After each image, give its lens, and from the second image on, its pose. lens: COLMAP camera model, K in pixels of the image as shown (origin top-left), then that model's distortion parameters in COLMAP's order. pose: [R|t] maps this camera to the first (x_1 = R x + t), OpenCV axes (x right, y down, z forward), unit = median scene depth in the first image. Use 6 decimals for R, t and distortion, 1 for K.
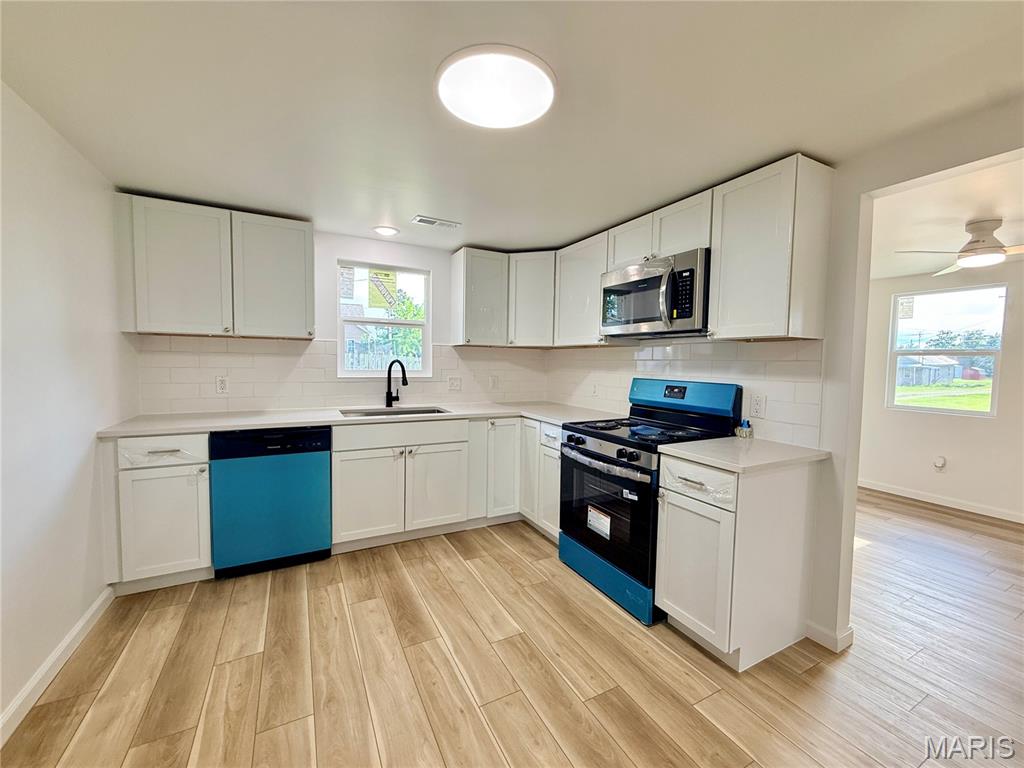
lens RADIAL K [[408.9, 0, 509.7], [0, 408.9, 385.5], [0, 0, 1]] dist [-0.000085, 0.000024]
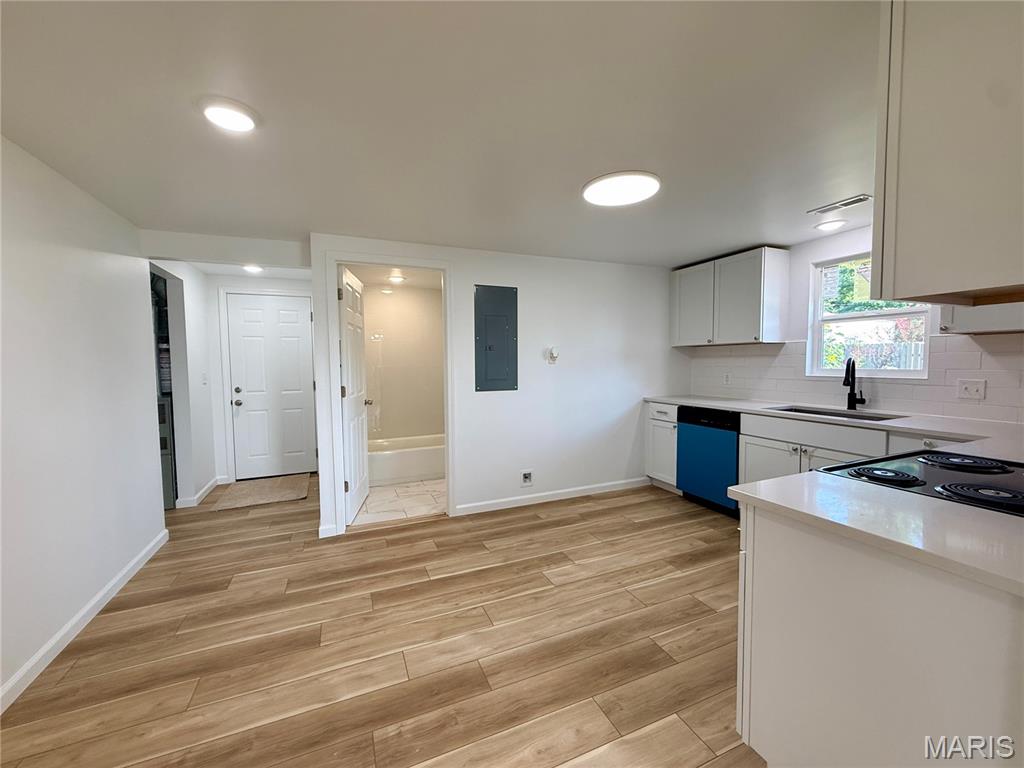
lens RADIAL K [[408.9, 0, 509.7], [0, 408.9, 385.5], [0, 0, 1]] dist [-0.000085, 0.000024]
pose [[-0.086393, 0.043478, -0.995312, 1.008400], [-0.049317, 0.997636, 0.047860, -0.010752], [0.995040, 0.053221, -0.084044, 0.467074]]
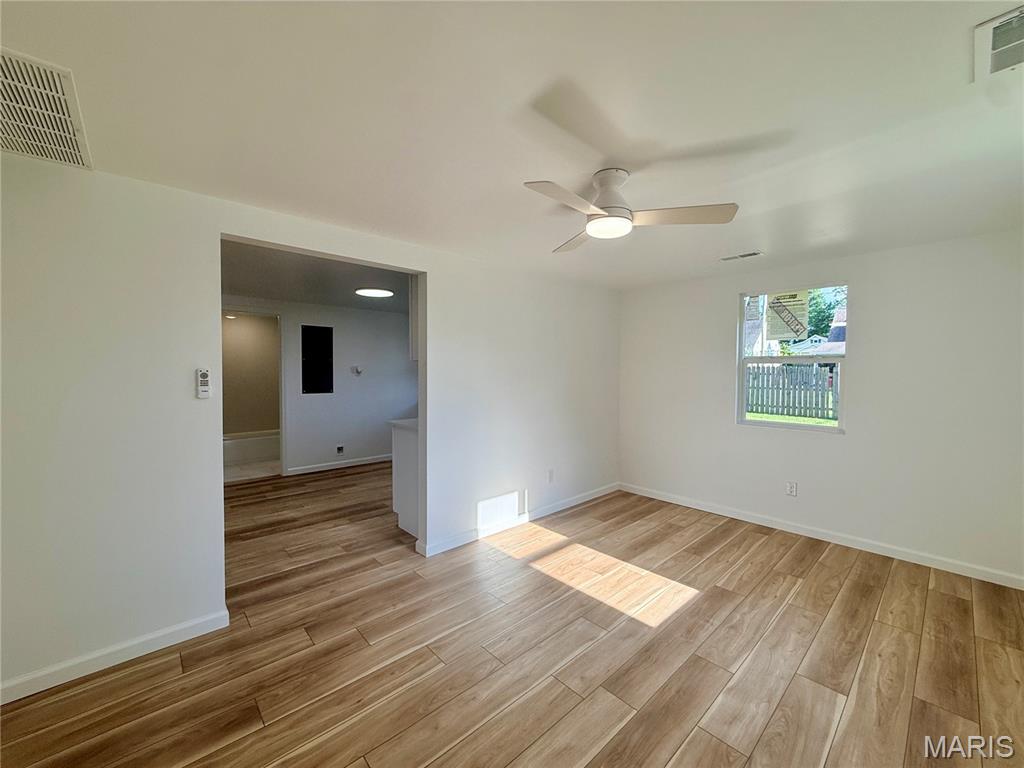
lens RADIAL K [[408.9, 0, 509.7], [0, 408.9, 385.5], [0, 0, 1]] dist [-0.000085, 0.000024]
pose [[0.251978, 0.018782, -0.967551, 2.142634], [-0.059557, 0.998217, 0.003867, -0.037105], [0.965899, 0.056650, 0.252647, 0.785742]]
